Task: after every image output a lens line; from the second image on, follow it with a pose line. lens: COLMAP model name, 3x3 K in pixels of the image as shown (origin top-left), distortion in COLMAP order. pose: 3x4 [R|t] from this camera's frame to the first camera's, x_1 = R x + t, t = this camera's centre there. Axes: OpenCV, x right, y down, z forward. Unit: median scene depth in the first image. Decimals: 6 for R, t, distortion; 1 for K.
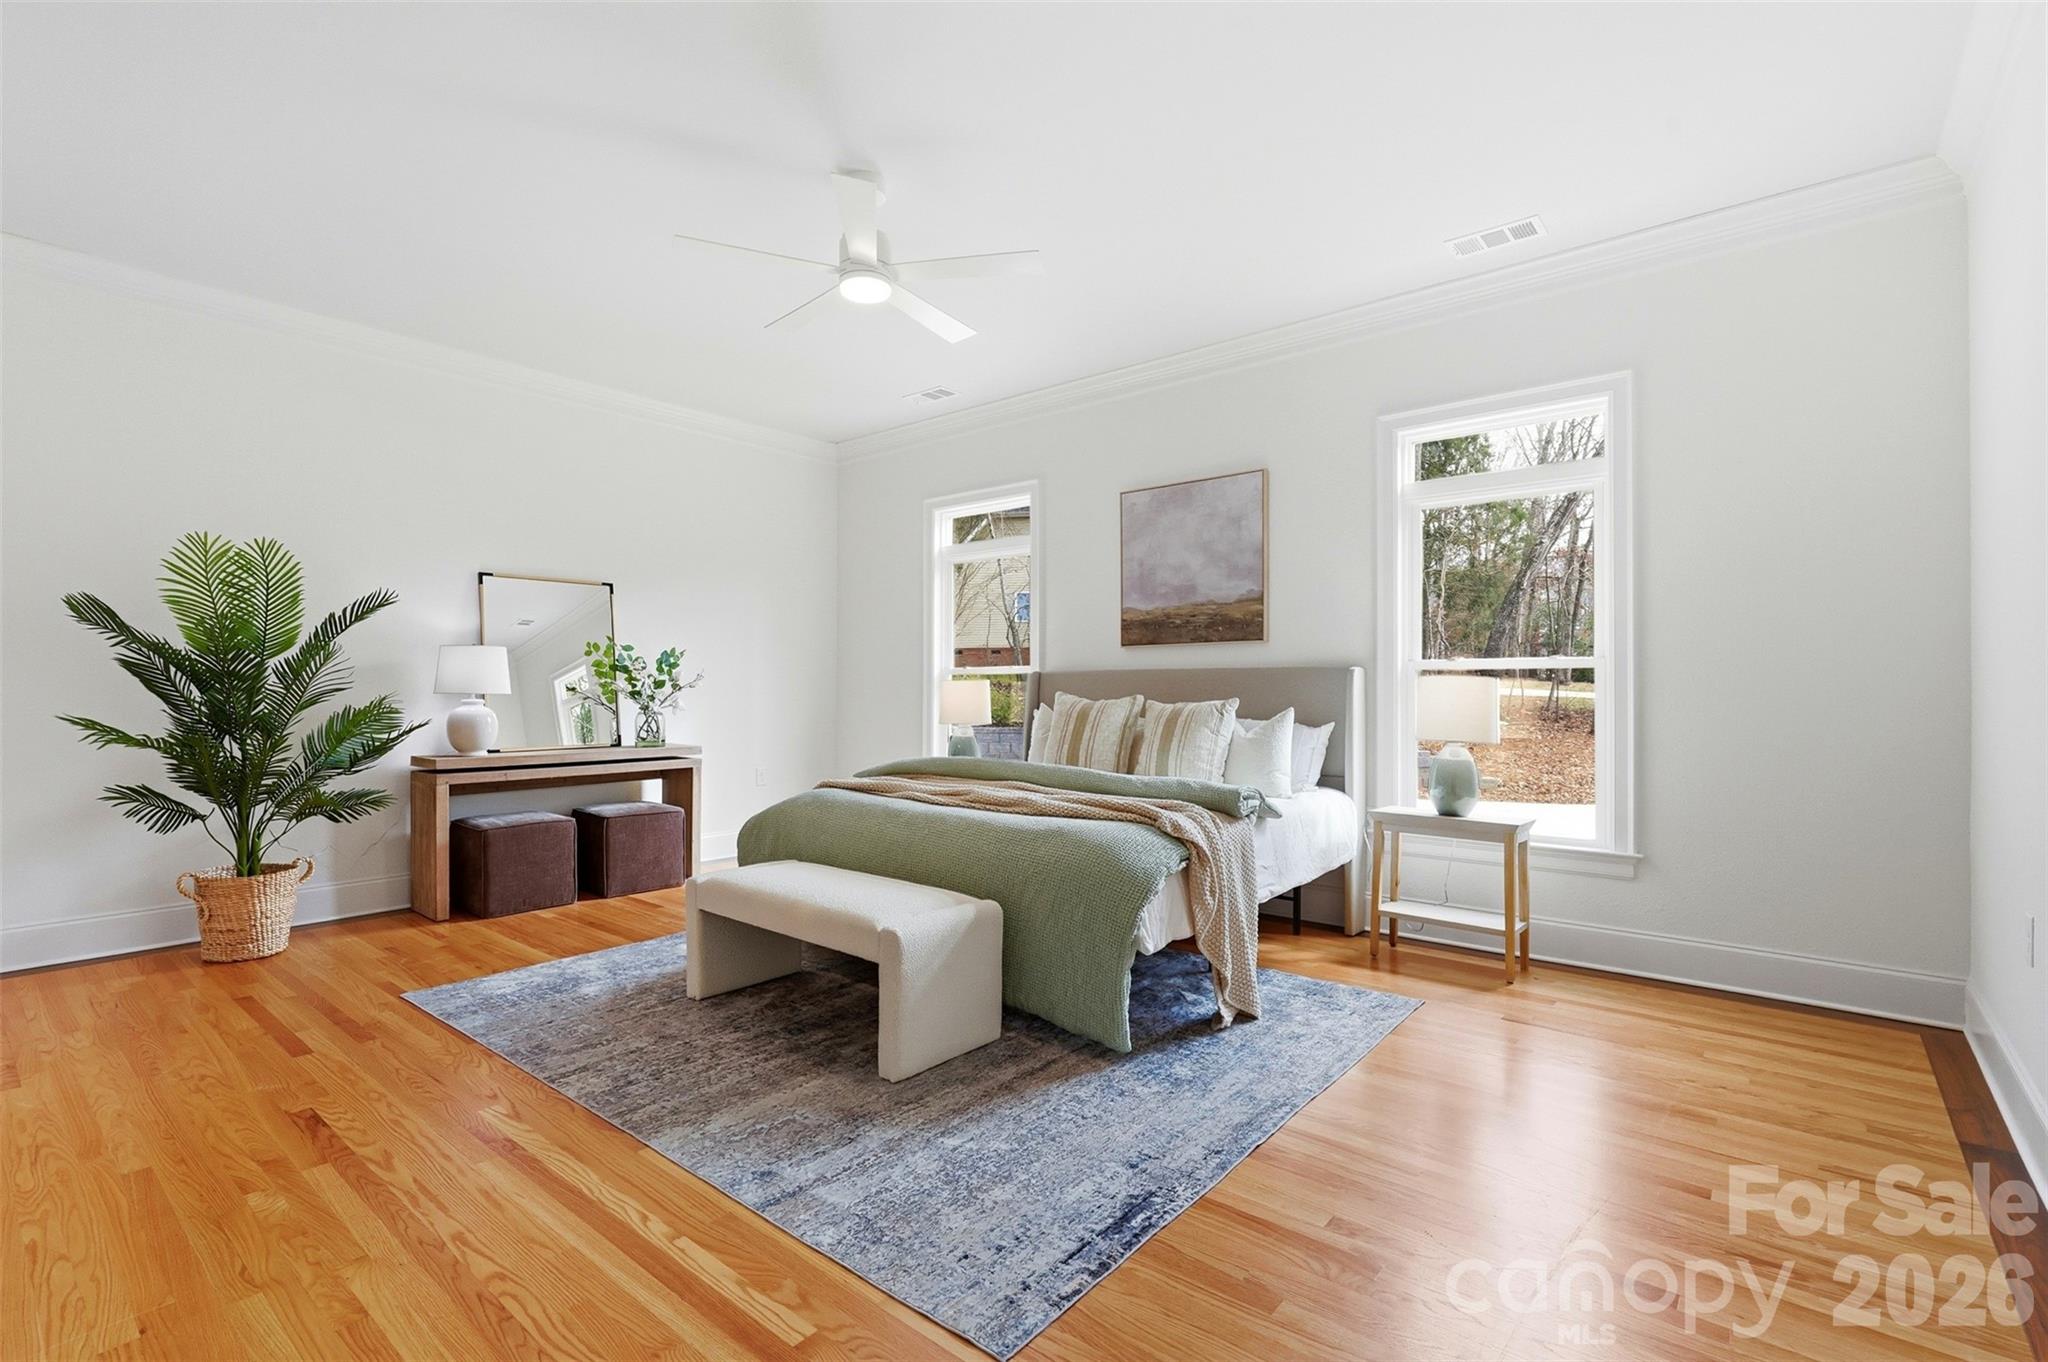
lens RADIAL K [[918.8, 0, 1024.0], [0, 918.8, 681.0], [0, 0, 1]] dist [0.000724, 0.000509]
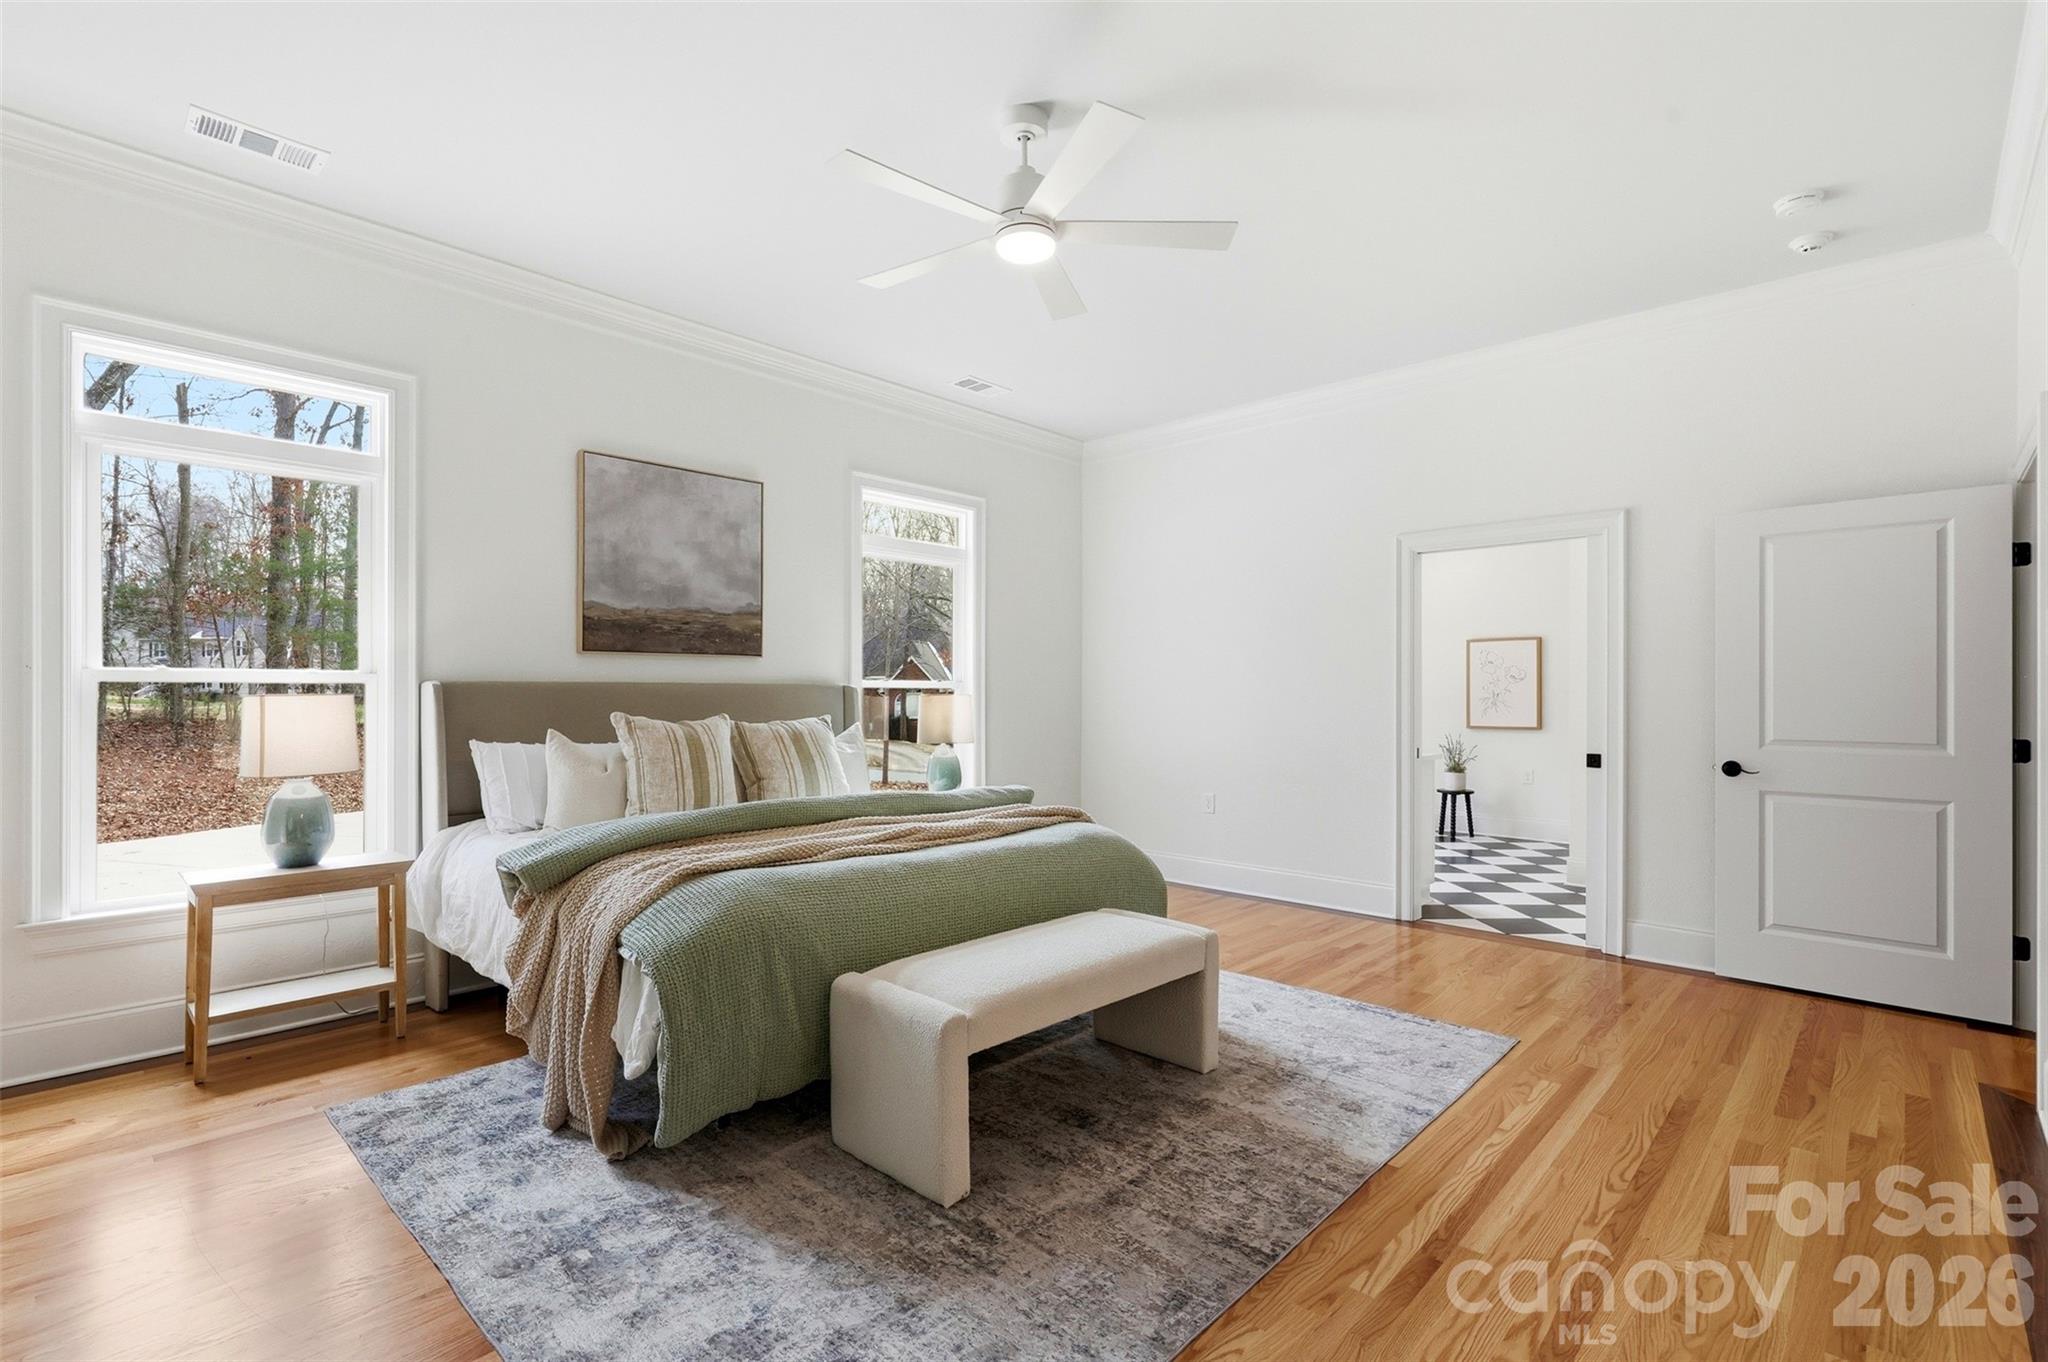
lens RADIAL K [[967.0, 0, 1028.3], [0, 967.0, 640.8], [0, 0, 1]] dist [0.012806, -0.000386]
pose [[0.041917, 0.059841, 0.997327, -0.740683], [-0.002437, 0.998208, -0.059792, 0.000358], [-0.999118, 0.000076, 0.041987, 0.656332]]
